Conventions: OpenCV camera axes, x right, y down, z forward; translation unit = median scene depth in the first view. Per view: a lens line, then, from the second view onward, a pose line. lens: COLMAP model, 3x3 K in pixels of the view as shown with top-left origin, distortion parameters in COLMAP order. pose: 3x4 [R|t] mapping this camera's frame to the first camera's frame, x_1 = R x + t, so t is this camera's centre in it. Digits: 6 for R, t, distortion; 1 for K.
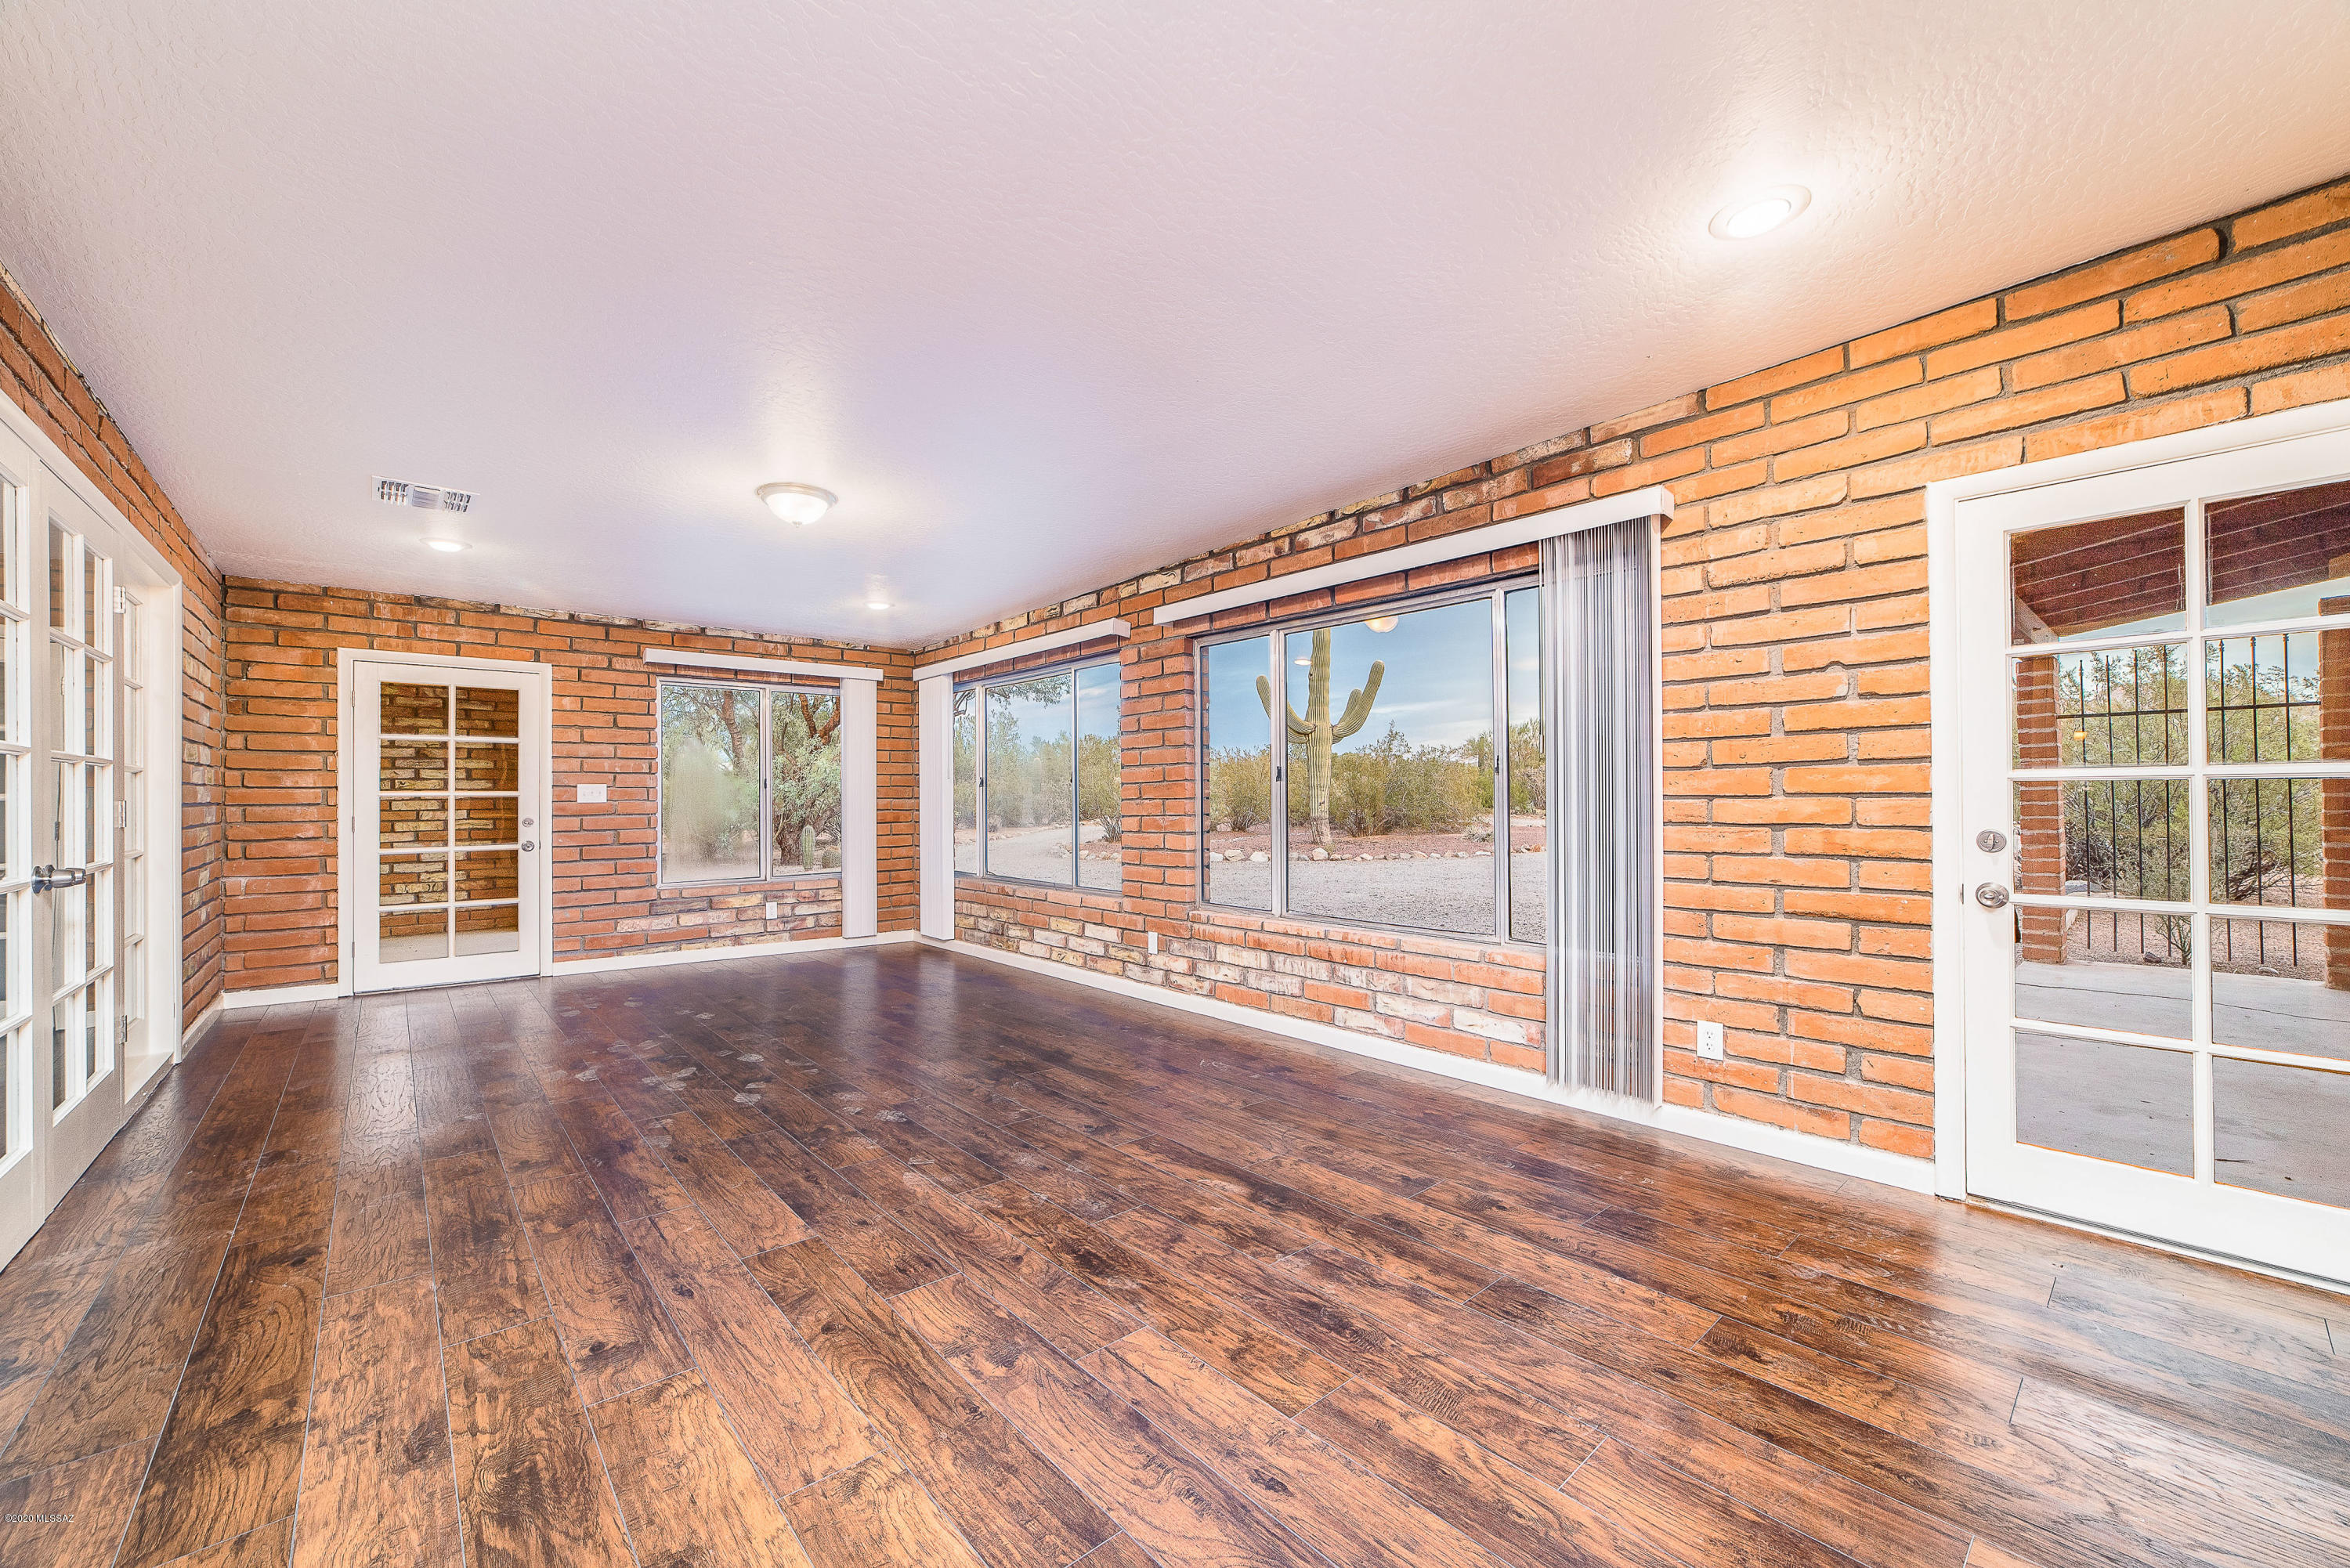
lens RADIAL K [[923.9, 0, 1175.8], [0, 923.9, 799.6], [0, 0, 1]] dist [-0.020847, 0.007325]
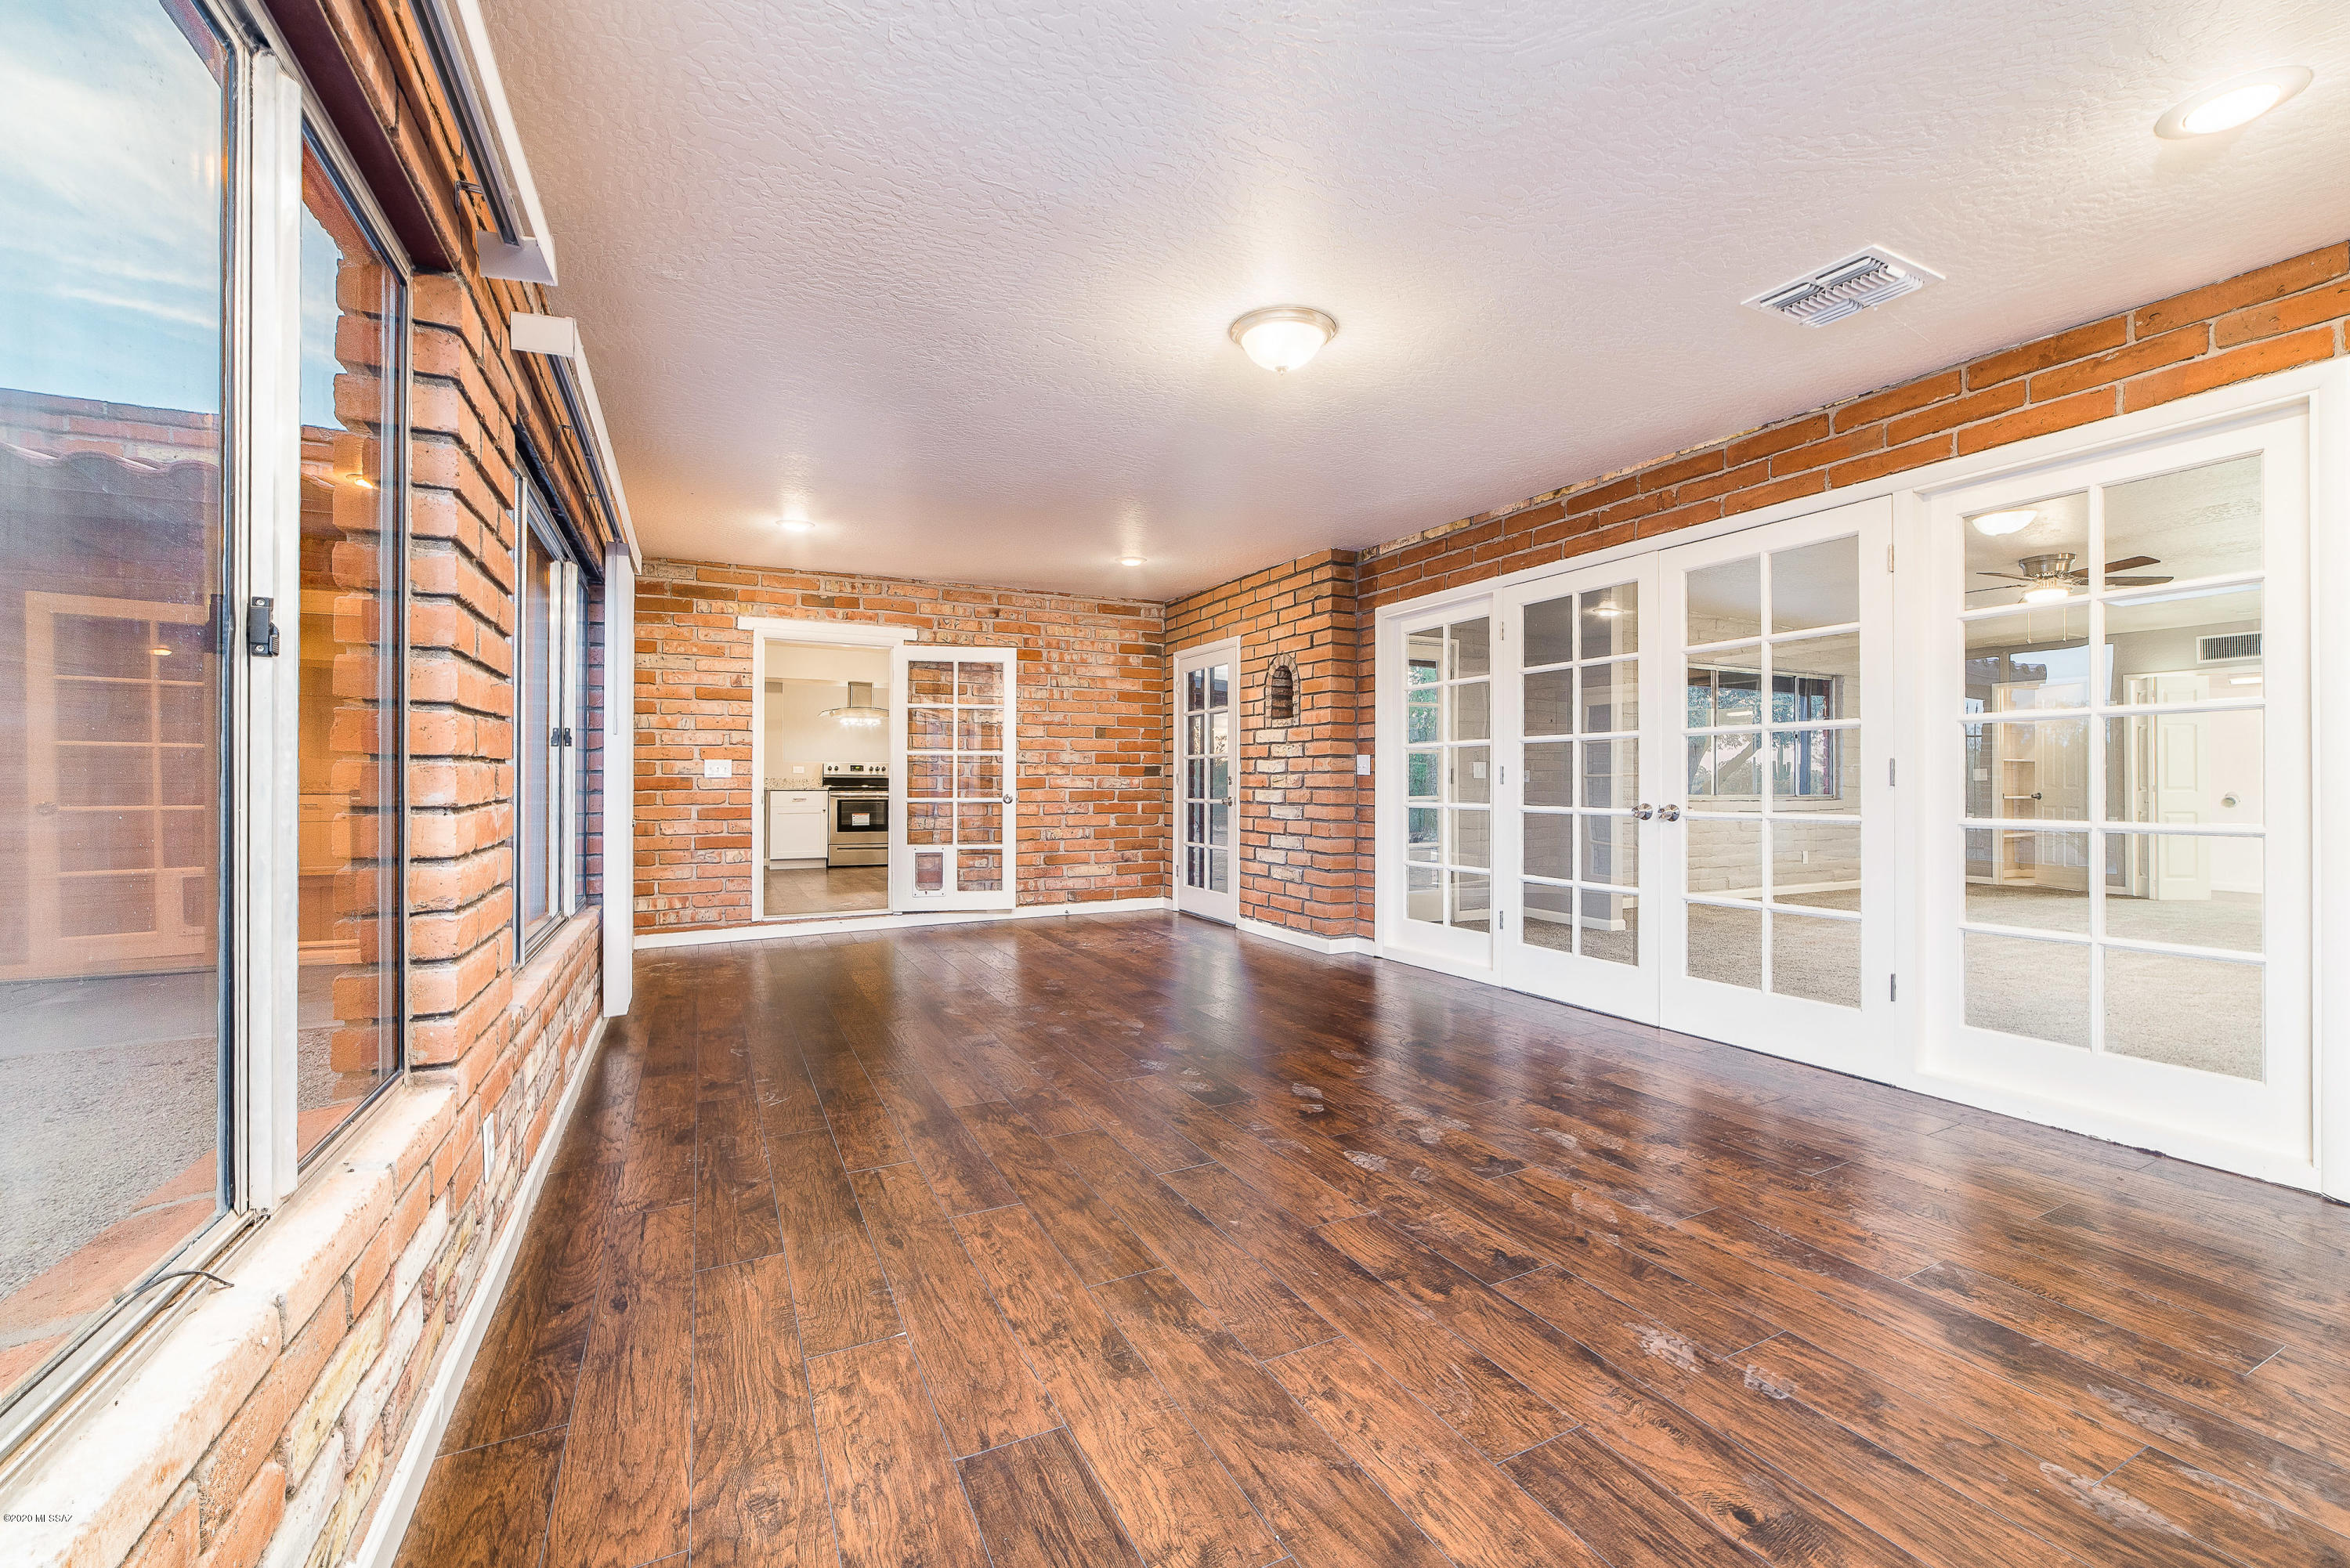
lens RADIAL K [[979.0, 0, 1175.0], [0, 979.0, 784.0], [0, 0, 1]] dist [-0.001139, -0.000038]
pose [[-0.965476, 0.007901, 0.260373, -0.509115], [0.009711, 0.999937, 0.005665, 0.011985], [-0.260311, 0.007998, -0.965492, 1.683387]]
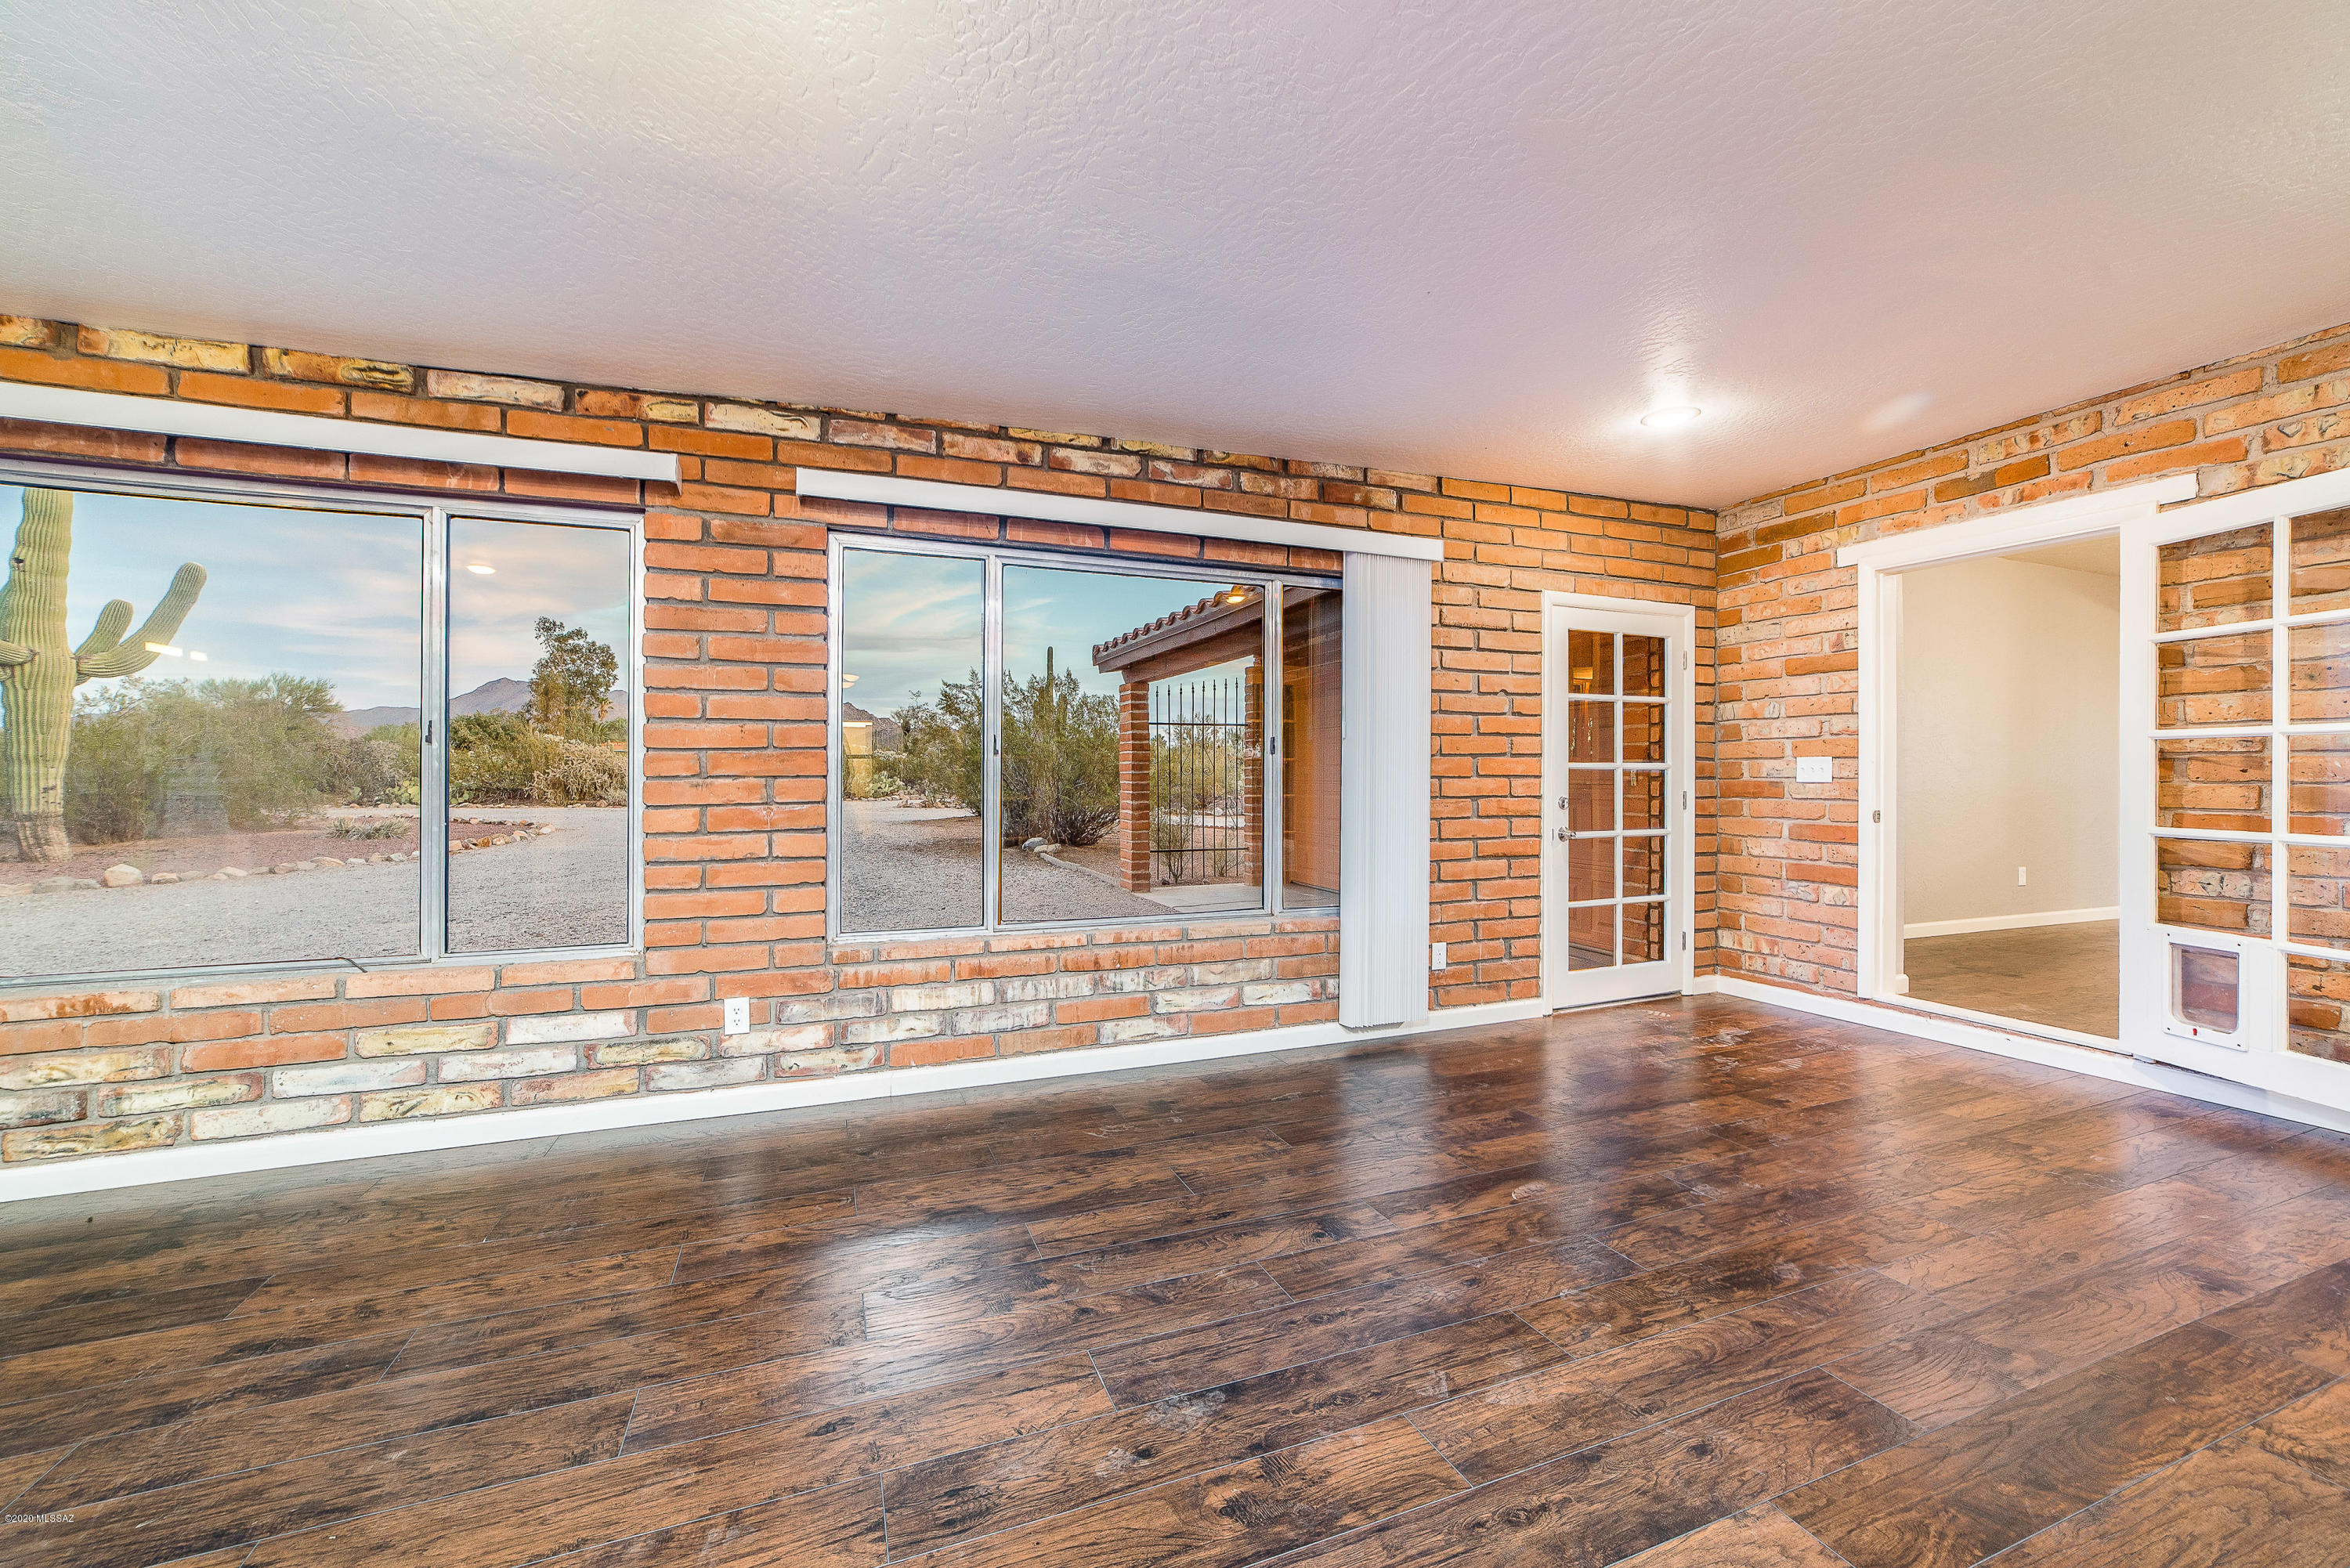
lens RADIAL K [[925.5, 0, 1175.0], [0, 925.5, 784.0], [0, 0, 1]] dist [-0.022605, 0.007321]
pose [[0.340845, -0.000747, 0.940119, -0.630560], [-0.000163, 1.000000, 0.000854, 0.004418], [-0.940120, -0.000444, 0.340844, 0.677882]]
